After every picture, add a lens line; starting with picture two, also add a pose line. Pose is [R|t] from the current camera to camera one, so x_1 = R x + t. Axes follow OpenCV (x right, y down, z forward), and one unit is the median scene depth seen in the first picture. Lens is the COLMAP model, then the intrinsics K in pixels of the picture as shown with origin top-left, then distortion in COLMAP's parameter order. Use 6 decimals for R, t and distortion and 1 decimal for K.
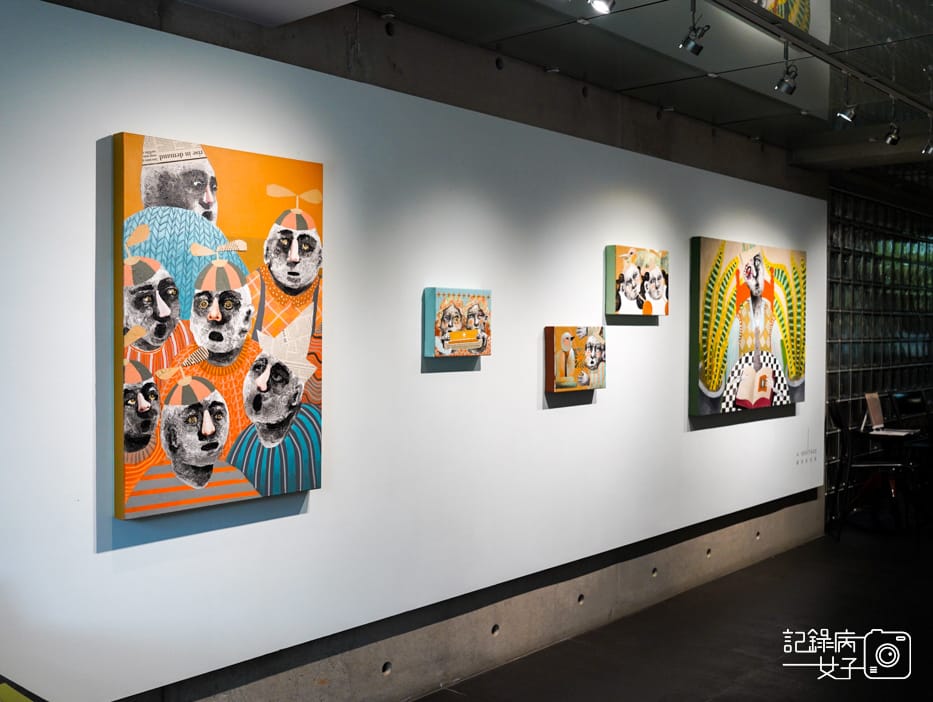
lens RADIAL K [[976.4, 0, 466.5], [0, 976.4, 351.0], [0, 0, 1]] dist [-0.000751, -0.003733]
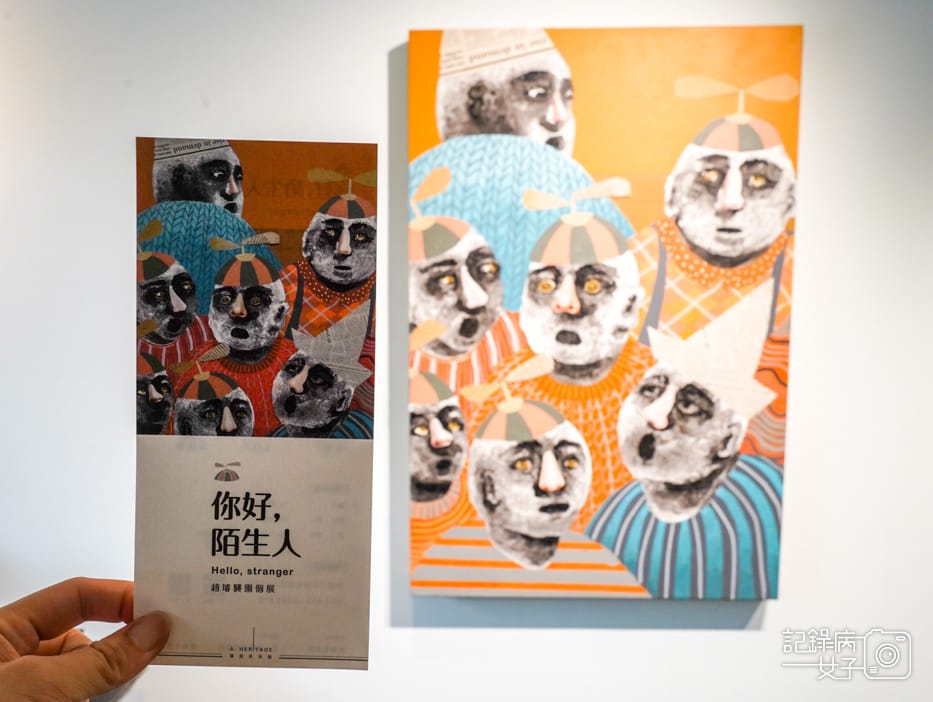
lens RADIAL K [[823.3, 0, 466.5], [0, 823.3, 351.0], [0, 0, 1]] dist [-0.028283, 0.040728]
pose [[0.630646, 0.072984, -0.772631, 0.111534], [-0.020484, 0.996787, 0.077438, -0.046043], [0.775800, -0.033009, 0.630115, 0.619888]]
